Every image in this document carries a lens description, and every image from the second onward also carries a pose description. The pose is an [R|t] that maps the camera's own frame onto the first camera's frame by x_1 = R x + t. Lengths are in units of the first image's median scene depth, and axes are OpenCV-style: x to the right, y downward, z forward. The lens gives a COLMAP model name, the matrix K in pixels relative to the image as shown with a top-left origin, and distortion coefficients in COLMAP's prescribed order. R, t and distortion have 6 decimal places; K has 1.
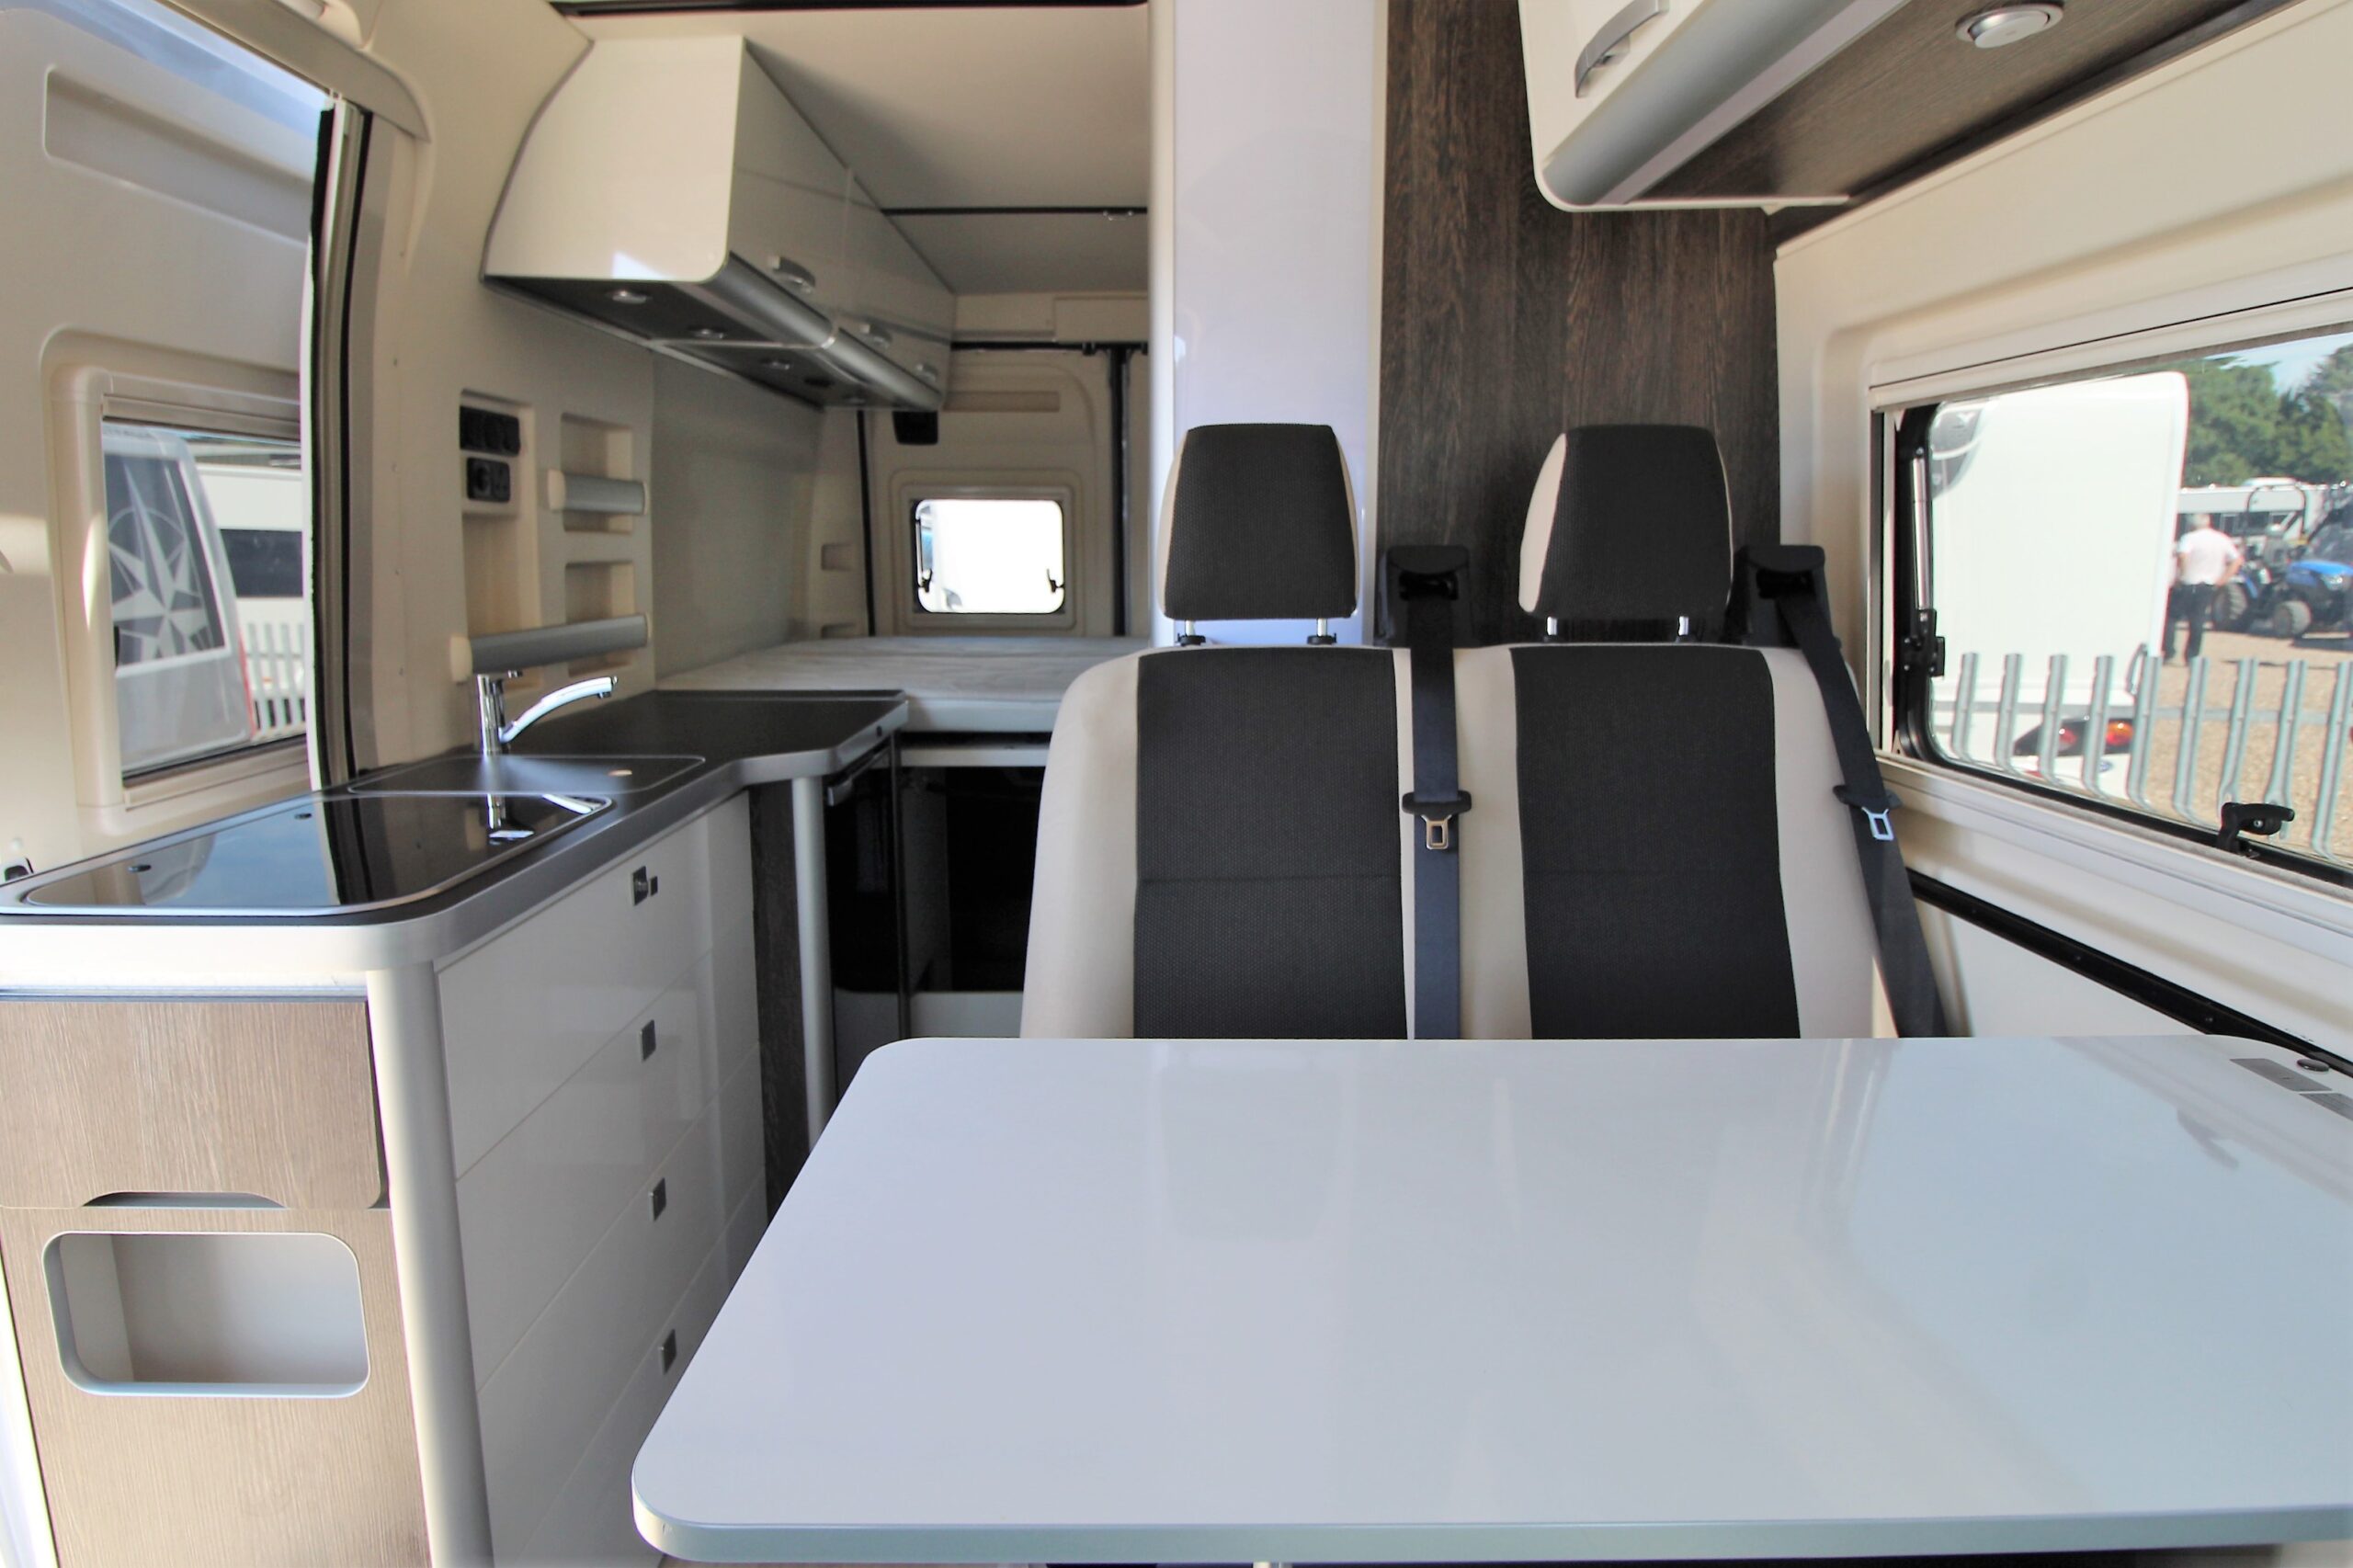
lens RADIAL K [[1267.5, 0, 1181.3], [0, 1267.5, 761.0], [0, 0, 1]] dist [0.001404, -0.009747]
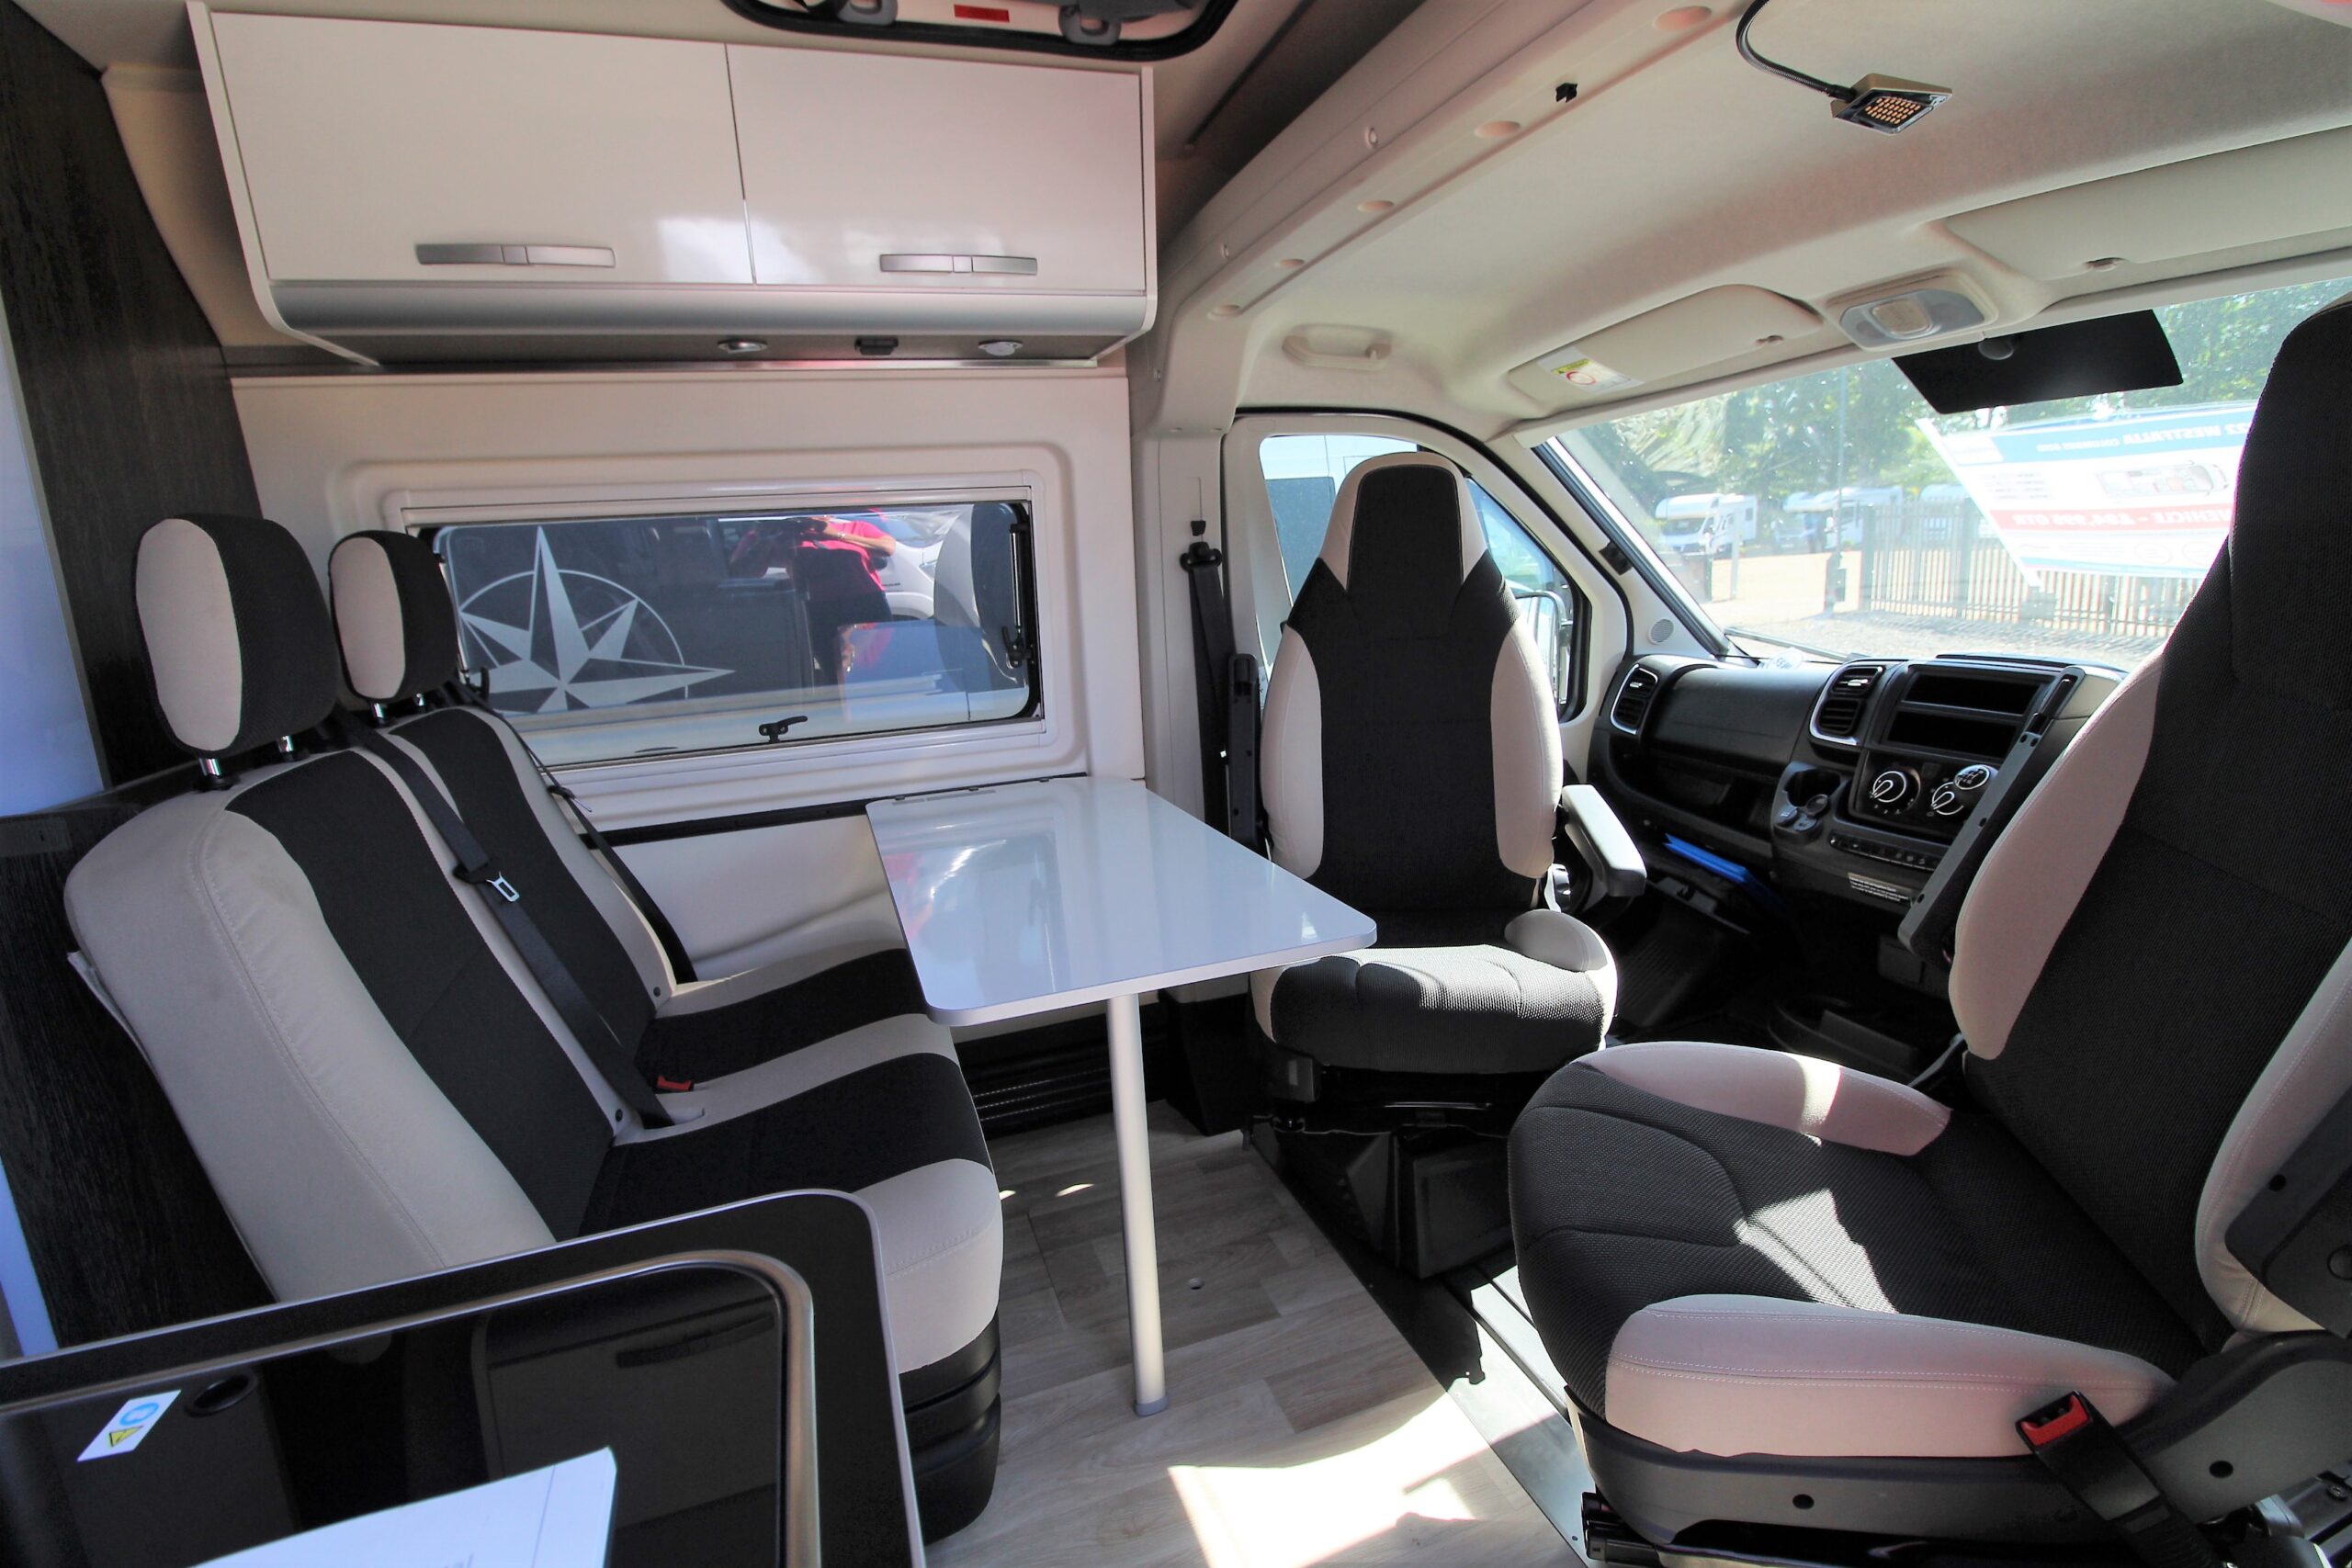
lens RADIAL K [[1091.2, 0, 1185.8], [0, 1091.2, 763.4], [0, 0, 1]] dist [-0.007671, -0.008017]
pose [[-0.315499, -0.157800, 0.935713, -0.737701], [0.220302, 0.946954, 0.233976, -0.119390], [-0.922999, 0.279959, -0.264000, 0.568341]]
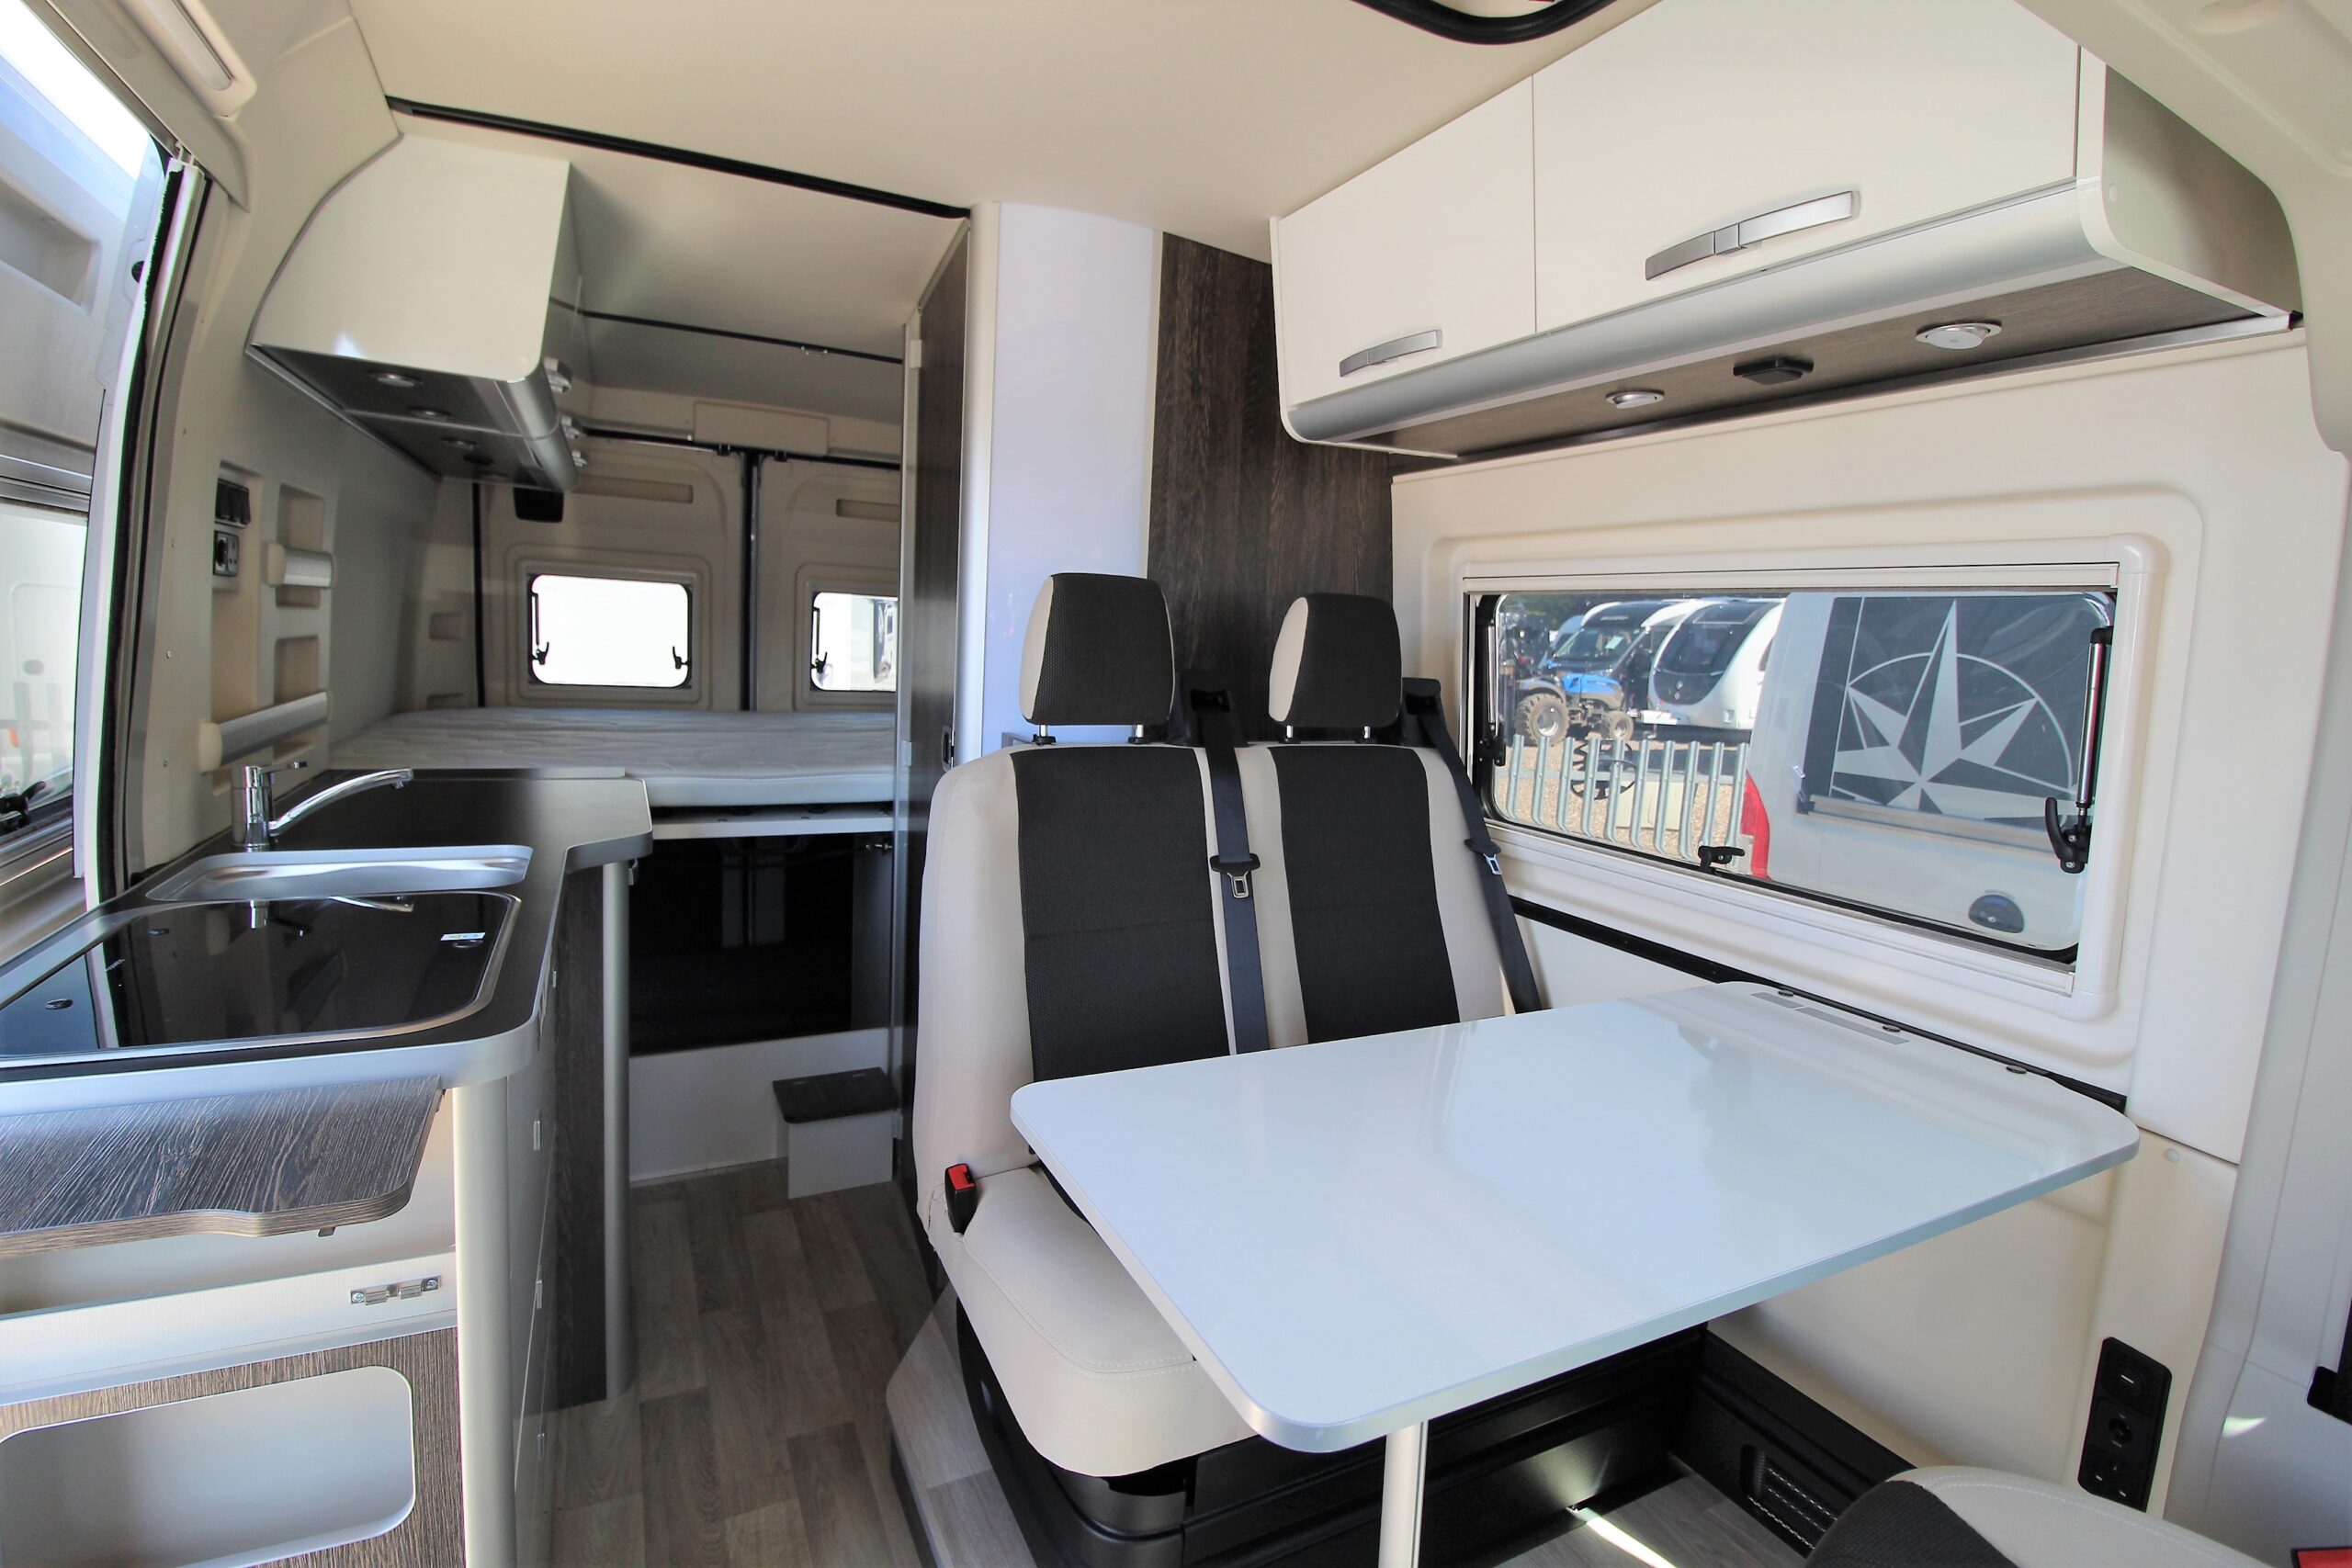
lens RADIAL K [[1091.2, 0, 1184.9], [0, 1091.2, 760.8], [0, 0, 1]] dist [-0.007671, -0.008017]
pose [[0.896385, -0.002486, 0.443270, -0.314779], [0.021424, 0.999059, -0.037723, -0.028939], [-0.442759, 0.043311, 0.895594, -0.021212]]
